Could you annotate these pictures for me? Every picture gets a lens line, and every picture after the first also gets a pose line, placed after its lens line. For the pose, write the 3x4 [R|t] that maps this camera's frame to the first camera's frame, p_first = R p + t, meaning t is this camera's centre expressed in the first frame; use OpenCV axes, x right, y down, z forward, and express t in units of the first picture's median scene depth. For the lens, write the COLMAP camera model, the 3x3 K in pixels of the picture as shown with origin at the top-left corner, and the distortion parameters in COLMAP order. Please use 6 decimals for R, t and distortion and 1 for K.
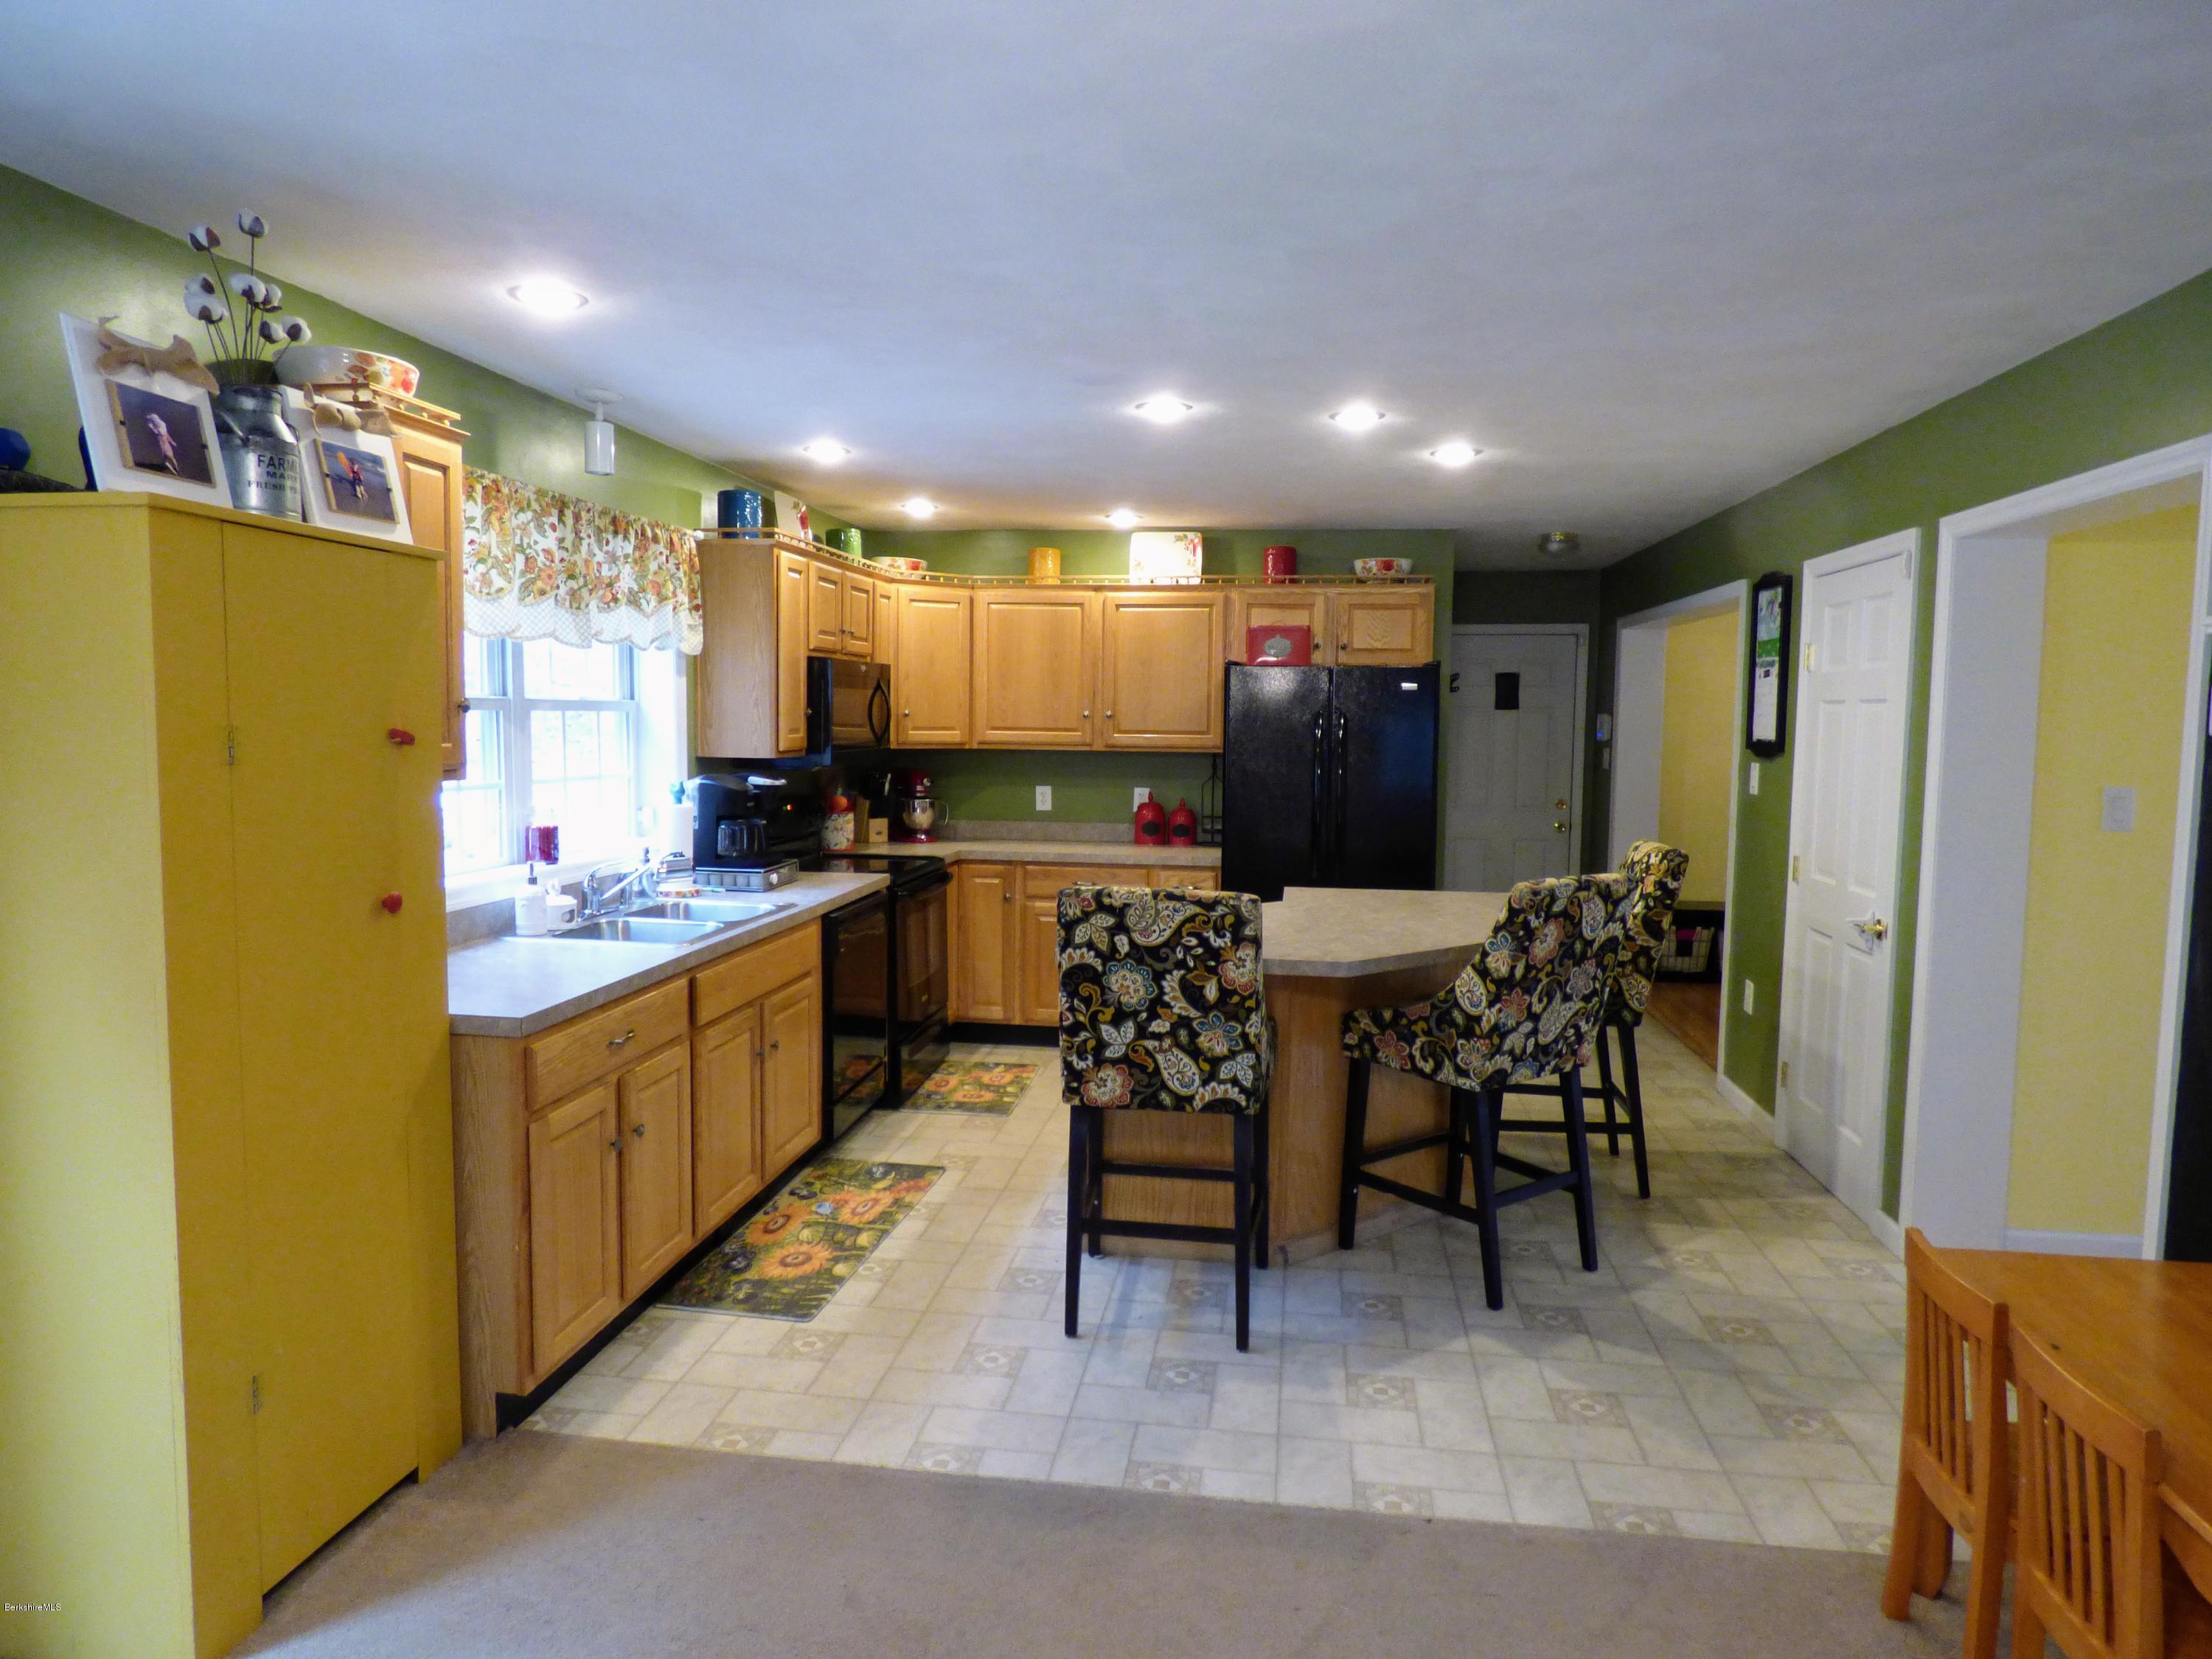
lens RADIAL K [[1370.3, 0, 1103.7], [0, 1370.3, 825.9], [0, 0, 1]] dist [-0.002948, -0.000872]
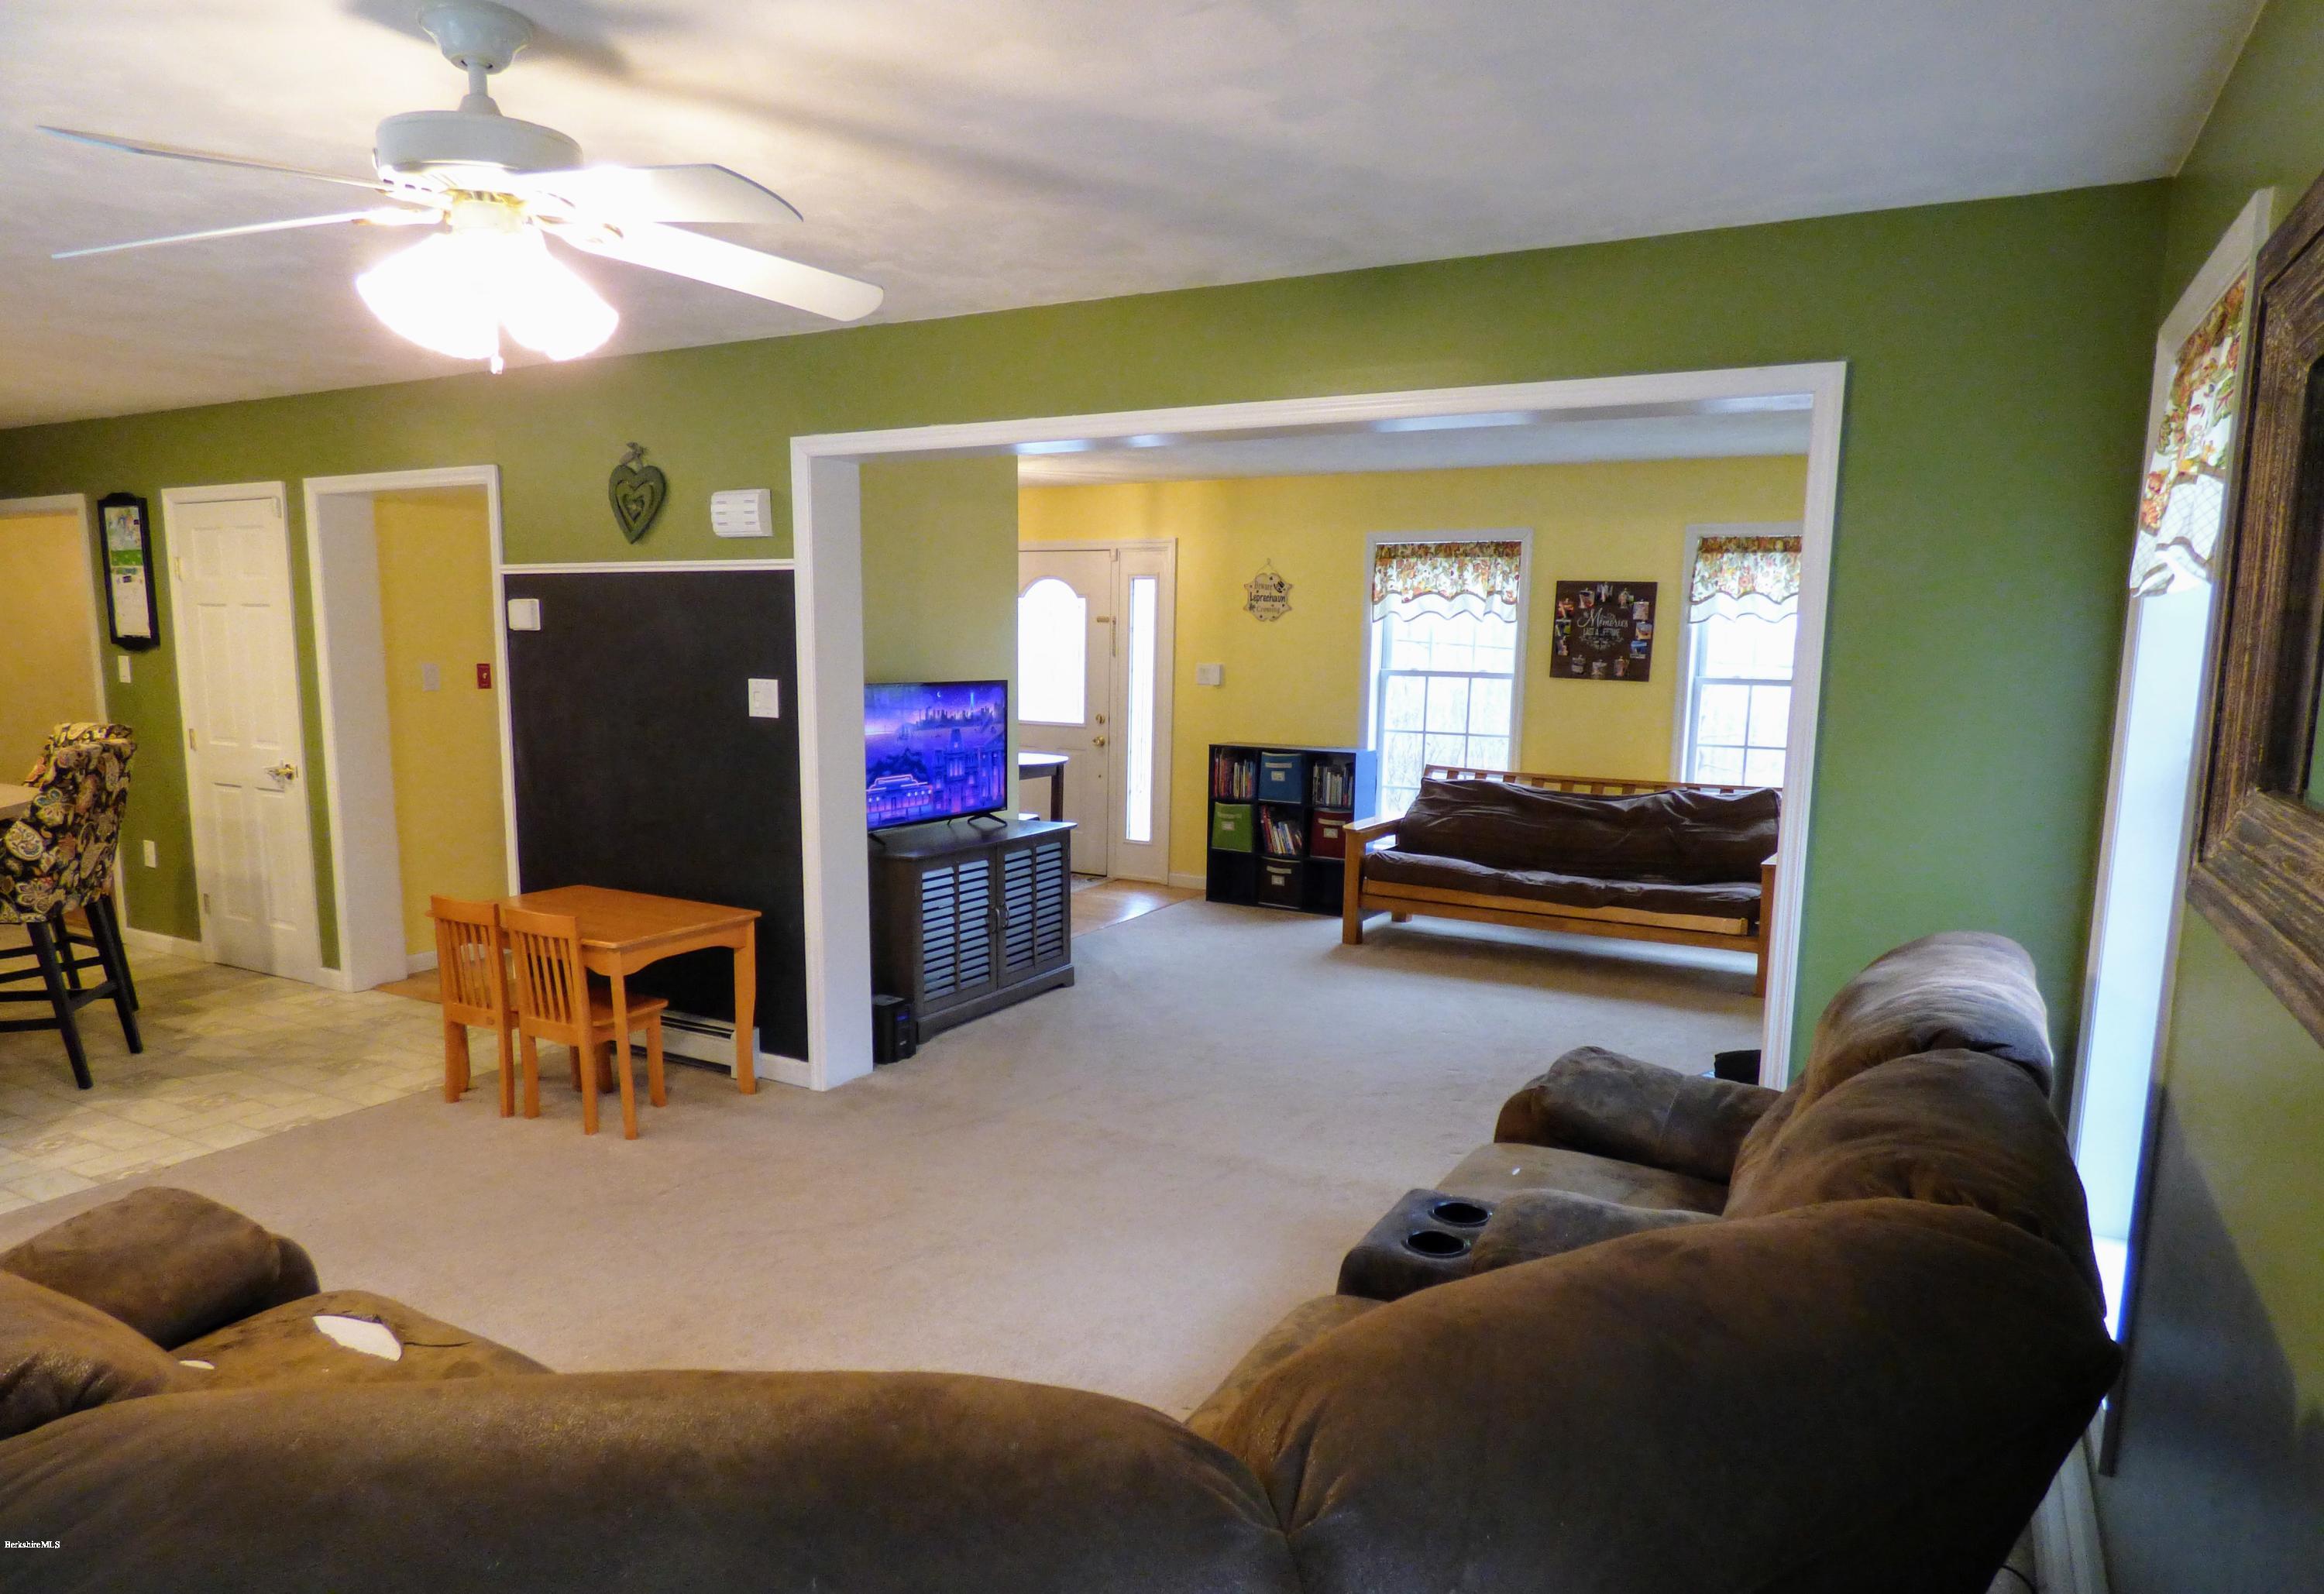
lens RADIAL K [[1439.1, 0, 1171.8], [0, 1439.1, 871.5], [0, 0, 1]] dist [-0.005746, -0.002496]
pose [[0.351185, -0.153951, 0.923563, -0.570473], [0.064189, 0.988028, 0.140289, 0.034051], [-0.934103, 0.010015, 0.356863, -0.424096]]
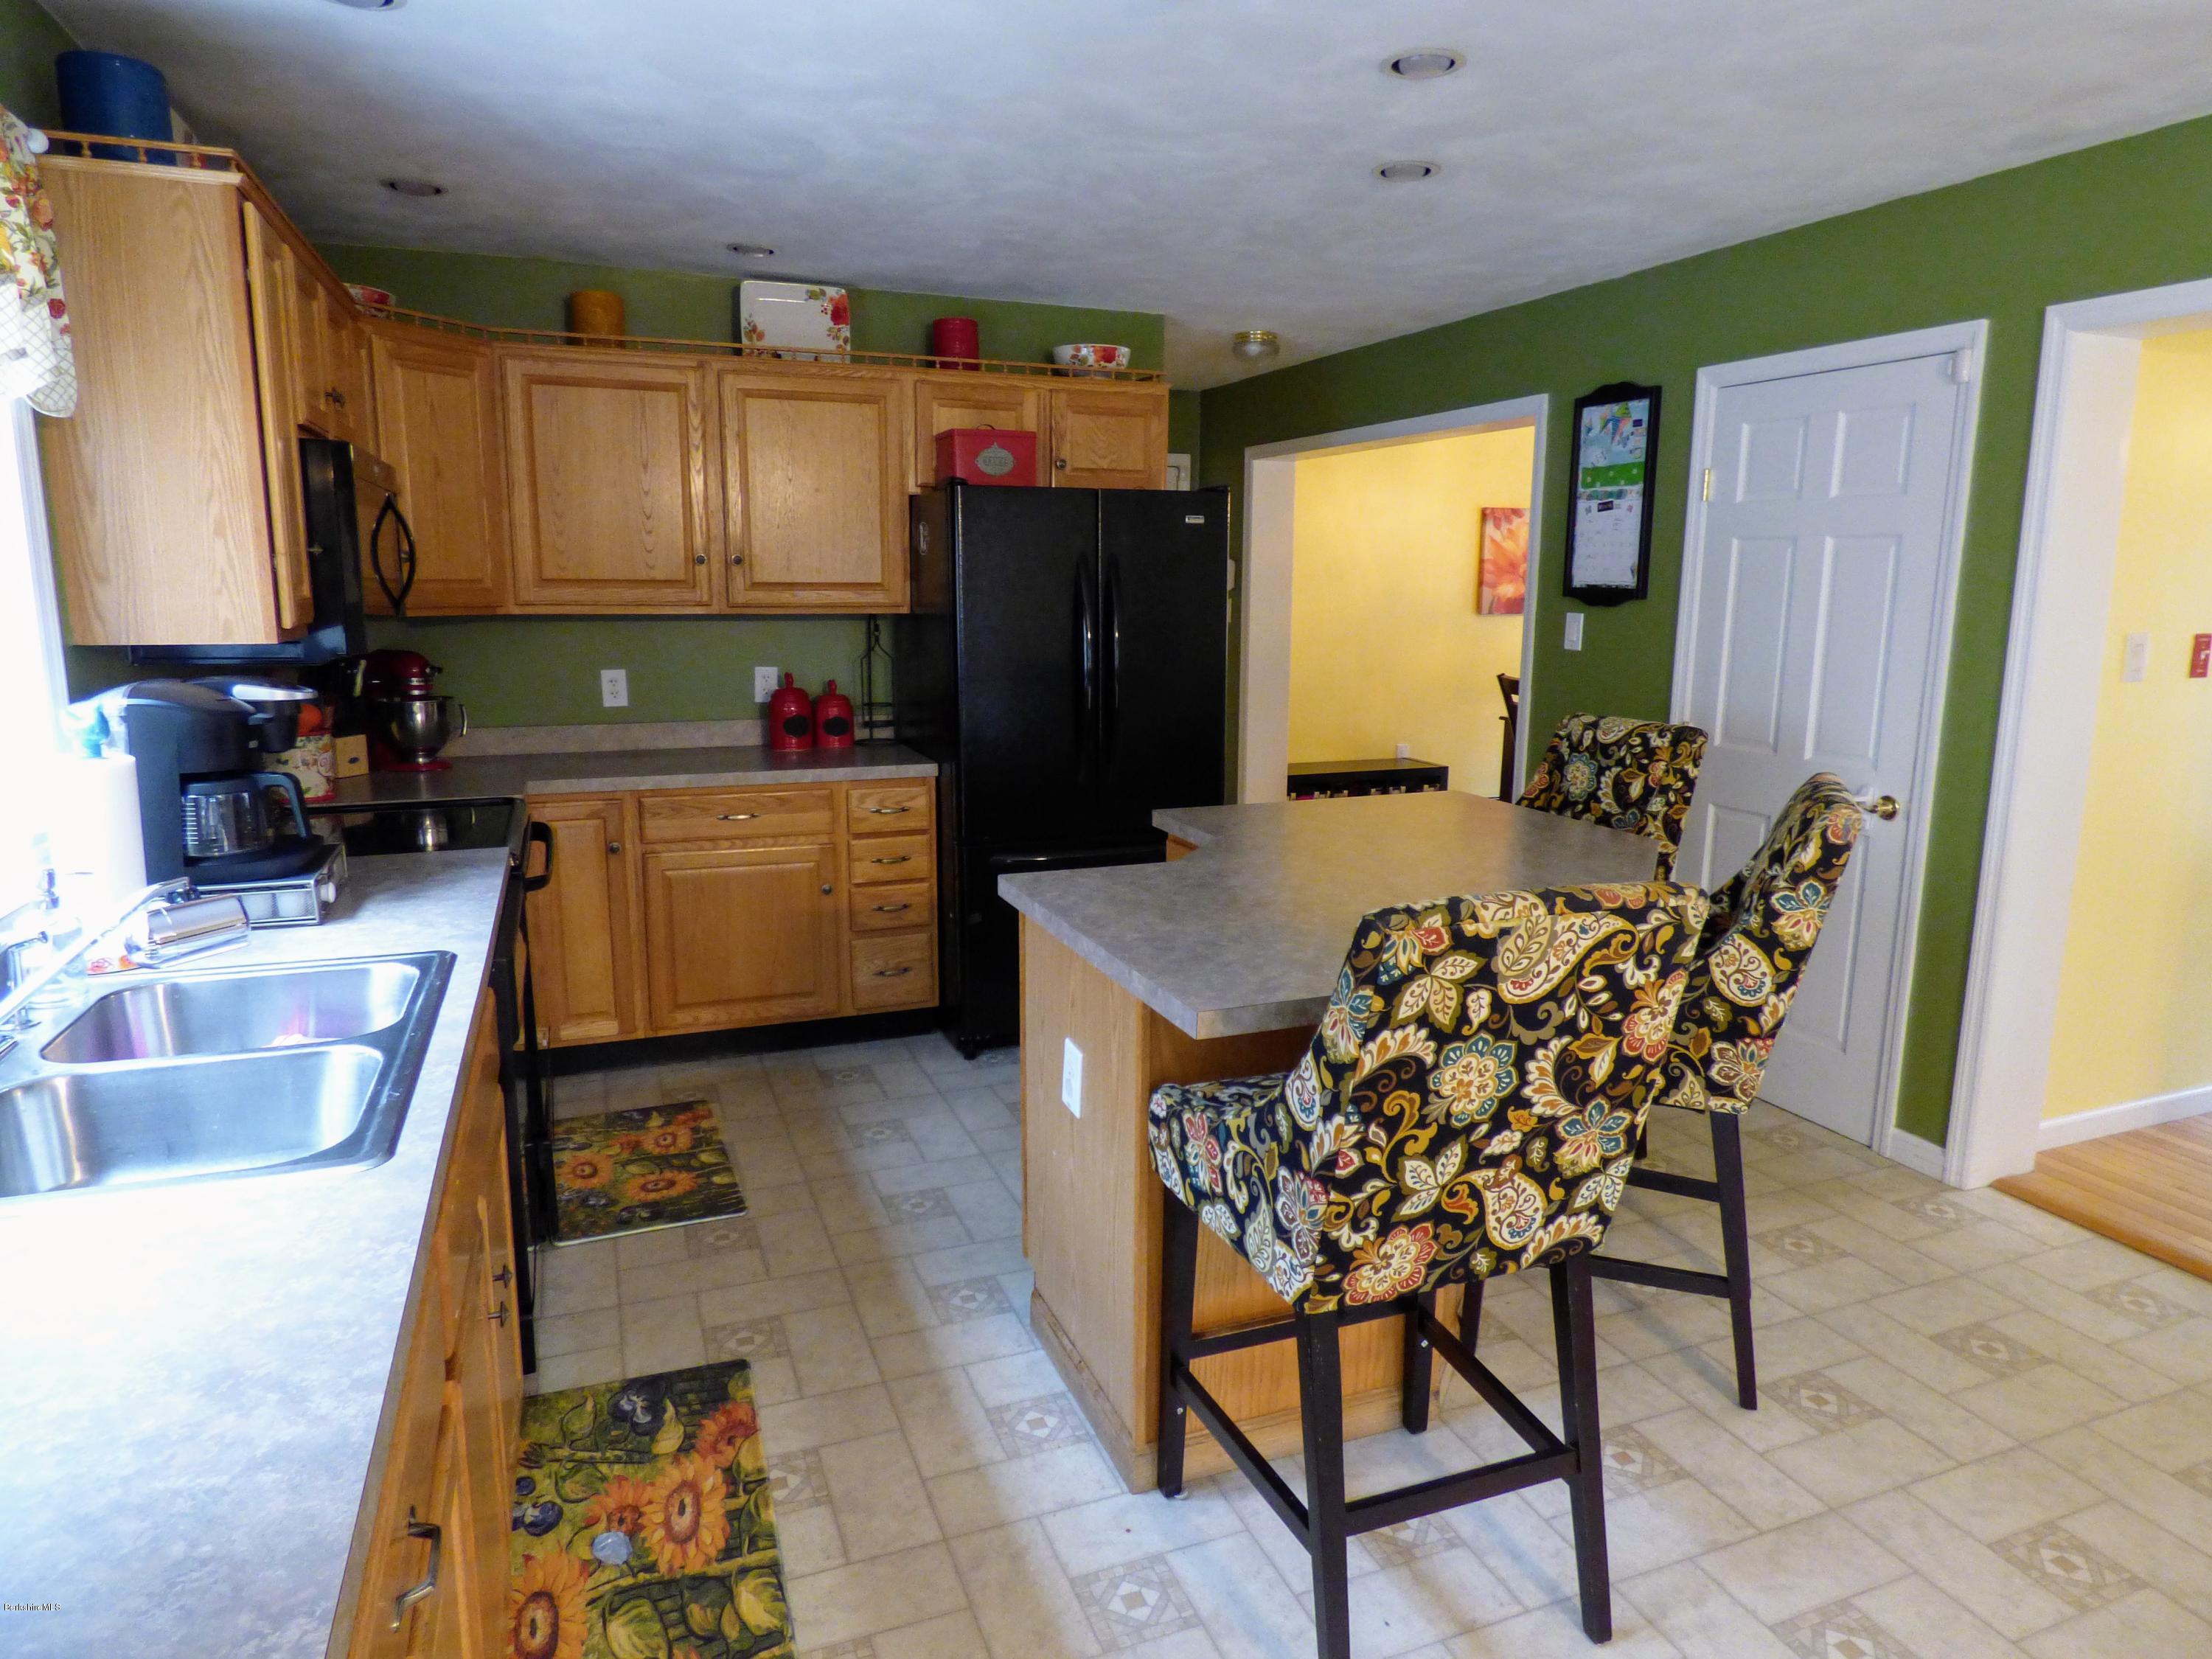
lens RADIAL K [[1370.3, 0, 1120.2], [0, 1370.3, 820.0], [0, 0, 1]] dist [-0.002948, -0.000872]
pose [[0.865926, -0.094822, 0.491102, -0.317450], [0.044125, 0.992519, 0.113834, -0.041450], [-0.498222, -0.076902, 0.863632, 0.595449]]
